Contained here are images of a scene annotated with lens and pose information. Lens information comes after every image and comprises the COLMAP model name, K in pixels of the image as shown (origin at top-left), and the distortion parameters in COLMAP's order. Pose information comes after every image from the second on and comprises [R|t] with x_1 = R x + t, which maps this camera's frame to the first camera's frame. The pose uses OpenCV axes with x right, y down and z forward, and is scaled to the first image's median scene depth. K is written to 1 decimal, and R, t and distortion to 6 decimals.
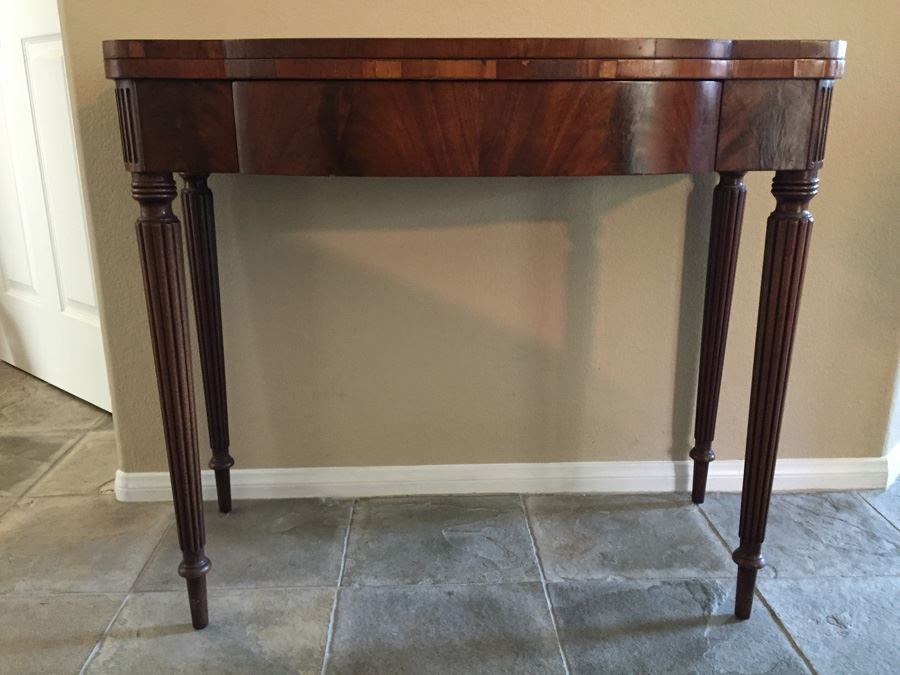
lens RADIAL K [[765.6, 0, 446.0], [0, 765.6, 338.6], [0, 0, 1]] dist [0.092267, -0.135539]
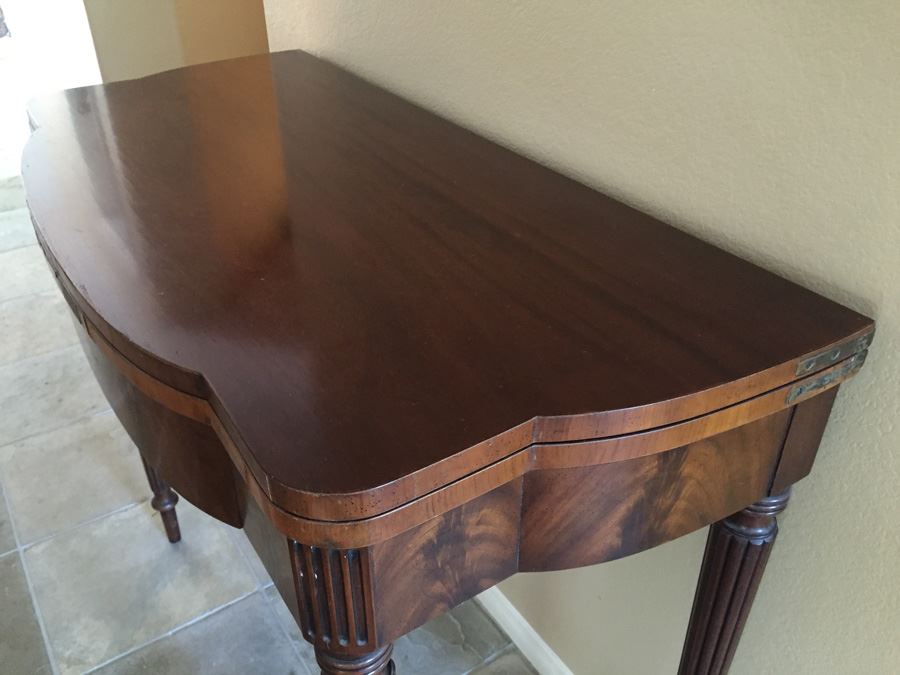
lens RADIAL K [[772.3, 0, 446.5], [0, 772.3, 338.2], [0, 0, 1]] dist [0.093548, -0.141965]
pose [[0.529053, 0.463175, -0.711036, 0.604794], [-0.242345, 0.885475, 0.396488, -0.478237], [0.813248, -0.037447, 0.580711, 0.583427]]
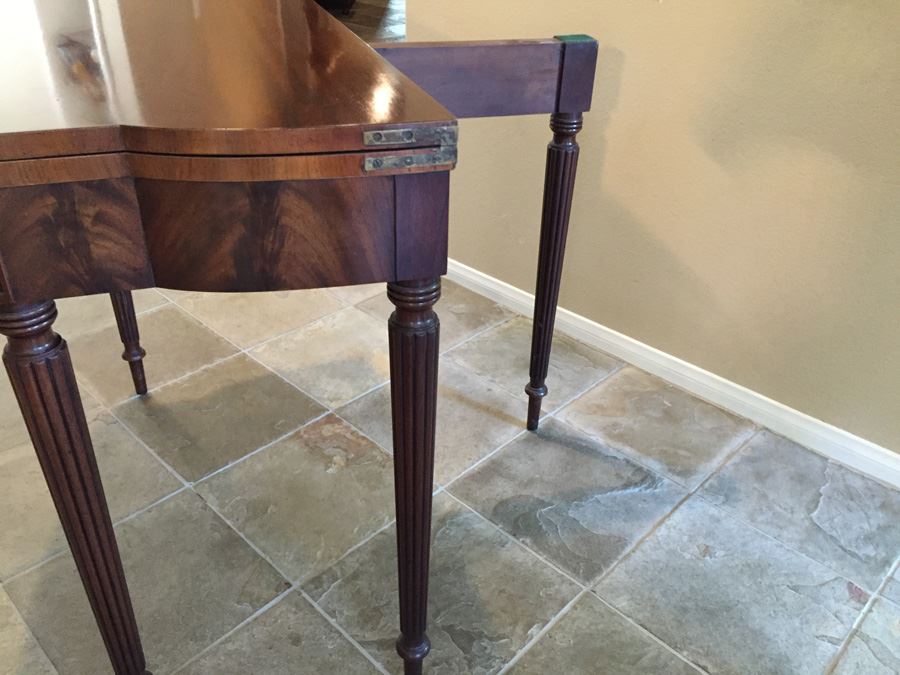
lens RADIAL K [[765.6, 0, 446.0], [0, 765.6, 338.6], [0, 0, 1]] dist [0.092267, -0.135539]
pose [[0.690498, 0.393757, -0.606768, 0.747783], [-0.230192, 0.914858, 0.331733, -0.198843], [0.685729, -0.089388, 0.722347, -0.059898]]
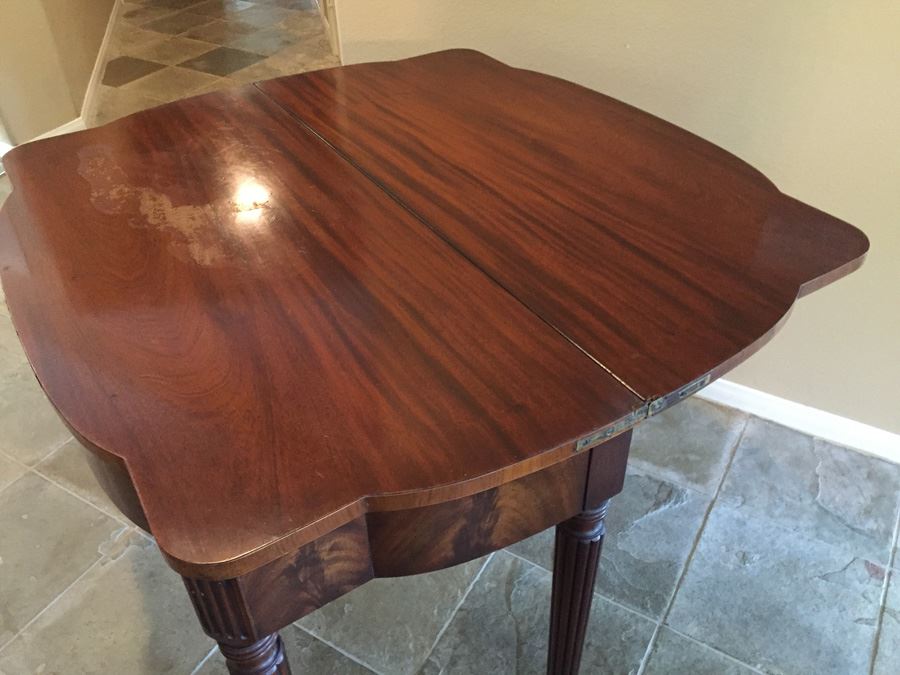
lens RADIAL K [[765.6, 0, 446.0], [0, 765.6, 338.6], [0, 0, 1]] dist [0.092267, -0.135539]
pose [[0.839611, 0.324173, -0.435849, 0.491252], [-0.132331, 0.900289, 0.414691, -0.401216], [0.526822, -0.290503, 0.798791, -0.173957]]
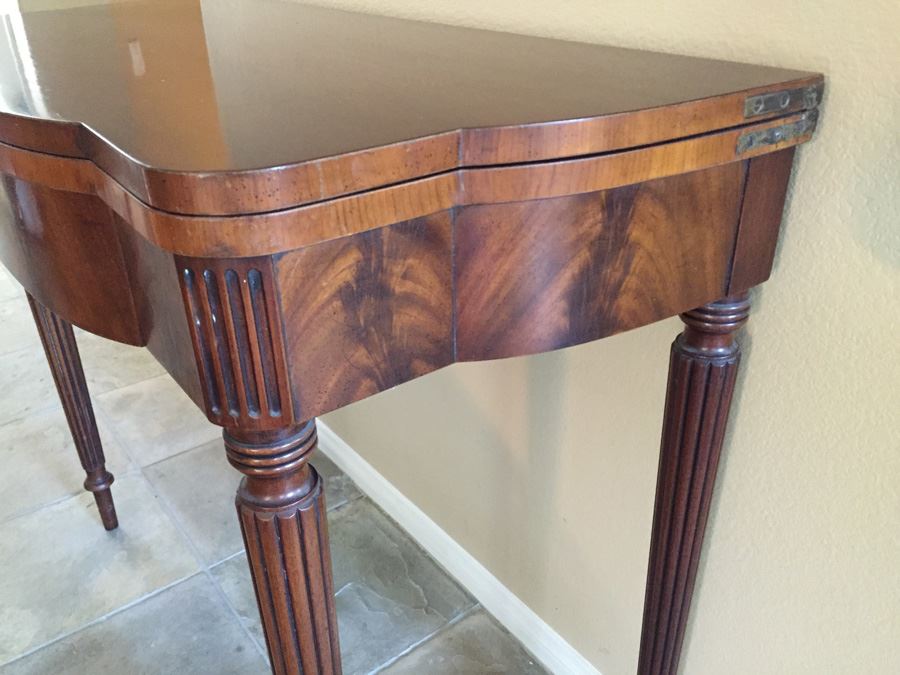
lens RADIAL K [[772.3, 0, 446.5], [0, 772.3, 338.2], [0, 0, 1]] dist [0.093548, -0.141965]
pose [[0.580539, 0.376127, -0.722152, 0.649141], [-0.214592, 0.926232, 0.309910, -0.328479], [0.785446, -0.024947, 0.618427, 0.621184]]
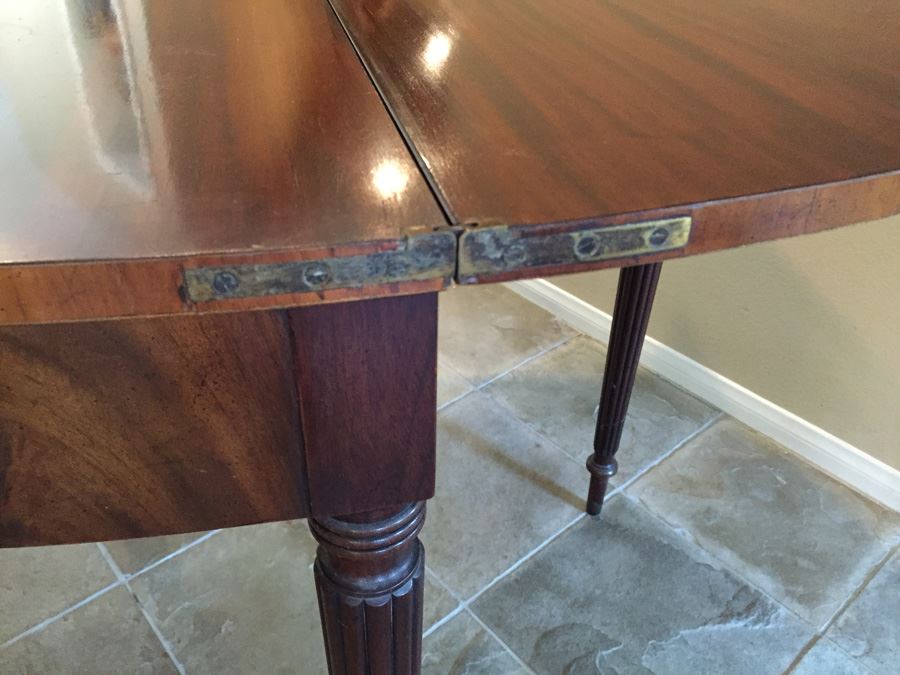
lens RADIAL K [[772.3, 0, 446.5], [0, 772.3, 338.2], [0, 0, 1]] dist [0.093548, -0.141965]
pose [[0.629896, 0.460765, -0.625241, 0.515375], [-0.242097, 0.881392, 0.405633, -0.200721], [0.737983, -0.104138, 0.666735, 0.201931]]
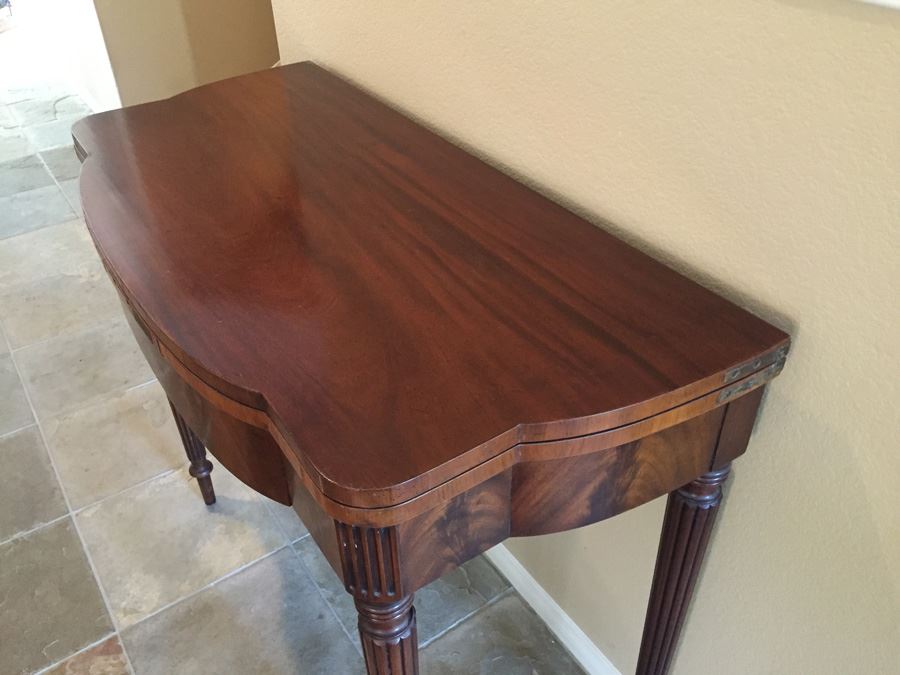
lens RADIAL K [[768.9, 0, 446.4], [0, 768.9, 338.8], [0, 0, 1]] dist [0.092690, -0.140072]
pose [[0.537311, 0.497932, -0.680706, 0.659032], [-0.222845, 0.862248, 0.454828, -0.563900], [0.813411, -0.092692, 0.574257, 0.521842]]
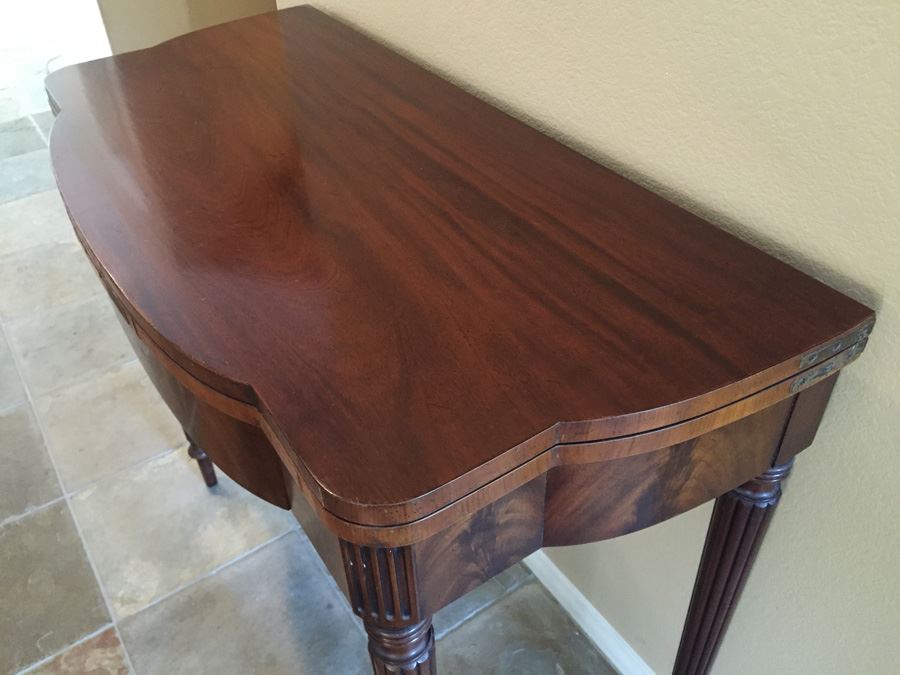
lens RADIAL K [[772.3, 0, 446.5], [0, 772.3, 338.2], [0, 0, 1]] dist [0.093548, -0.141965]
pose [[0.533369, 0.524029, -0.664011, 0.596897], [-0.212074, 0.842763, 0.494748, -0.533759], [0.818866, -0.123064, 0.560637, 0.561528]]
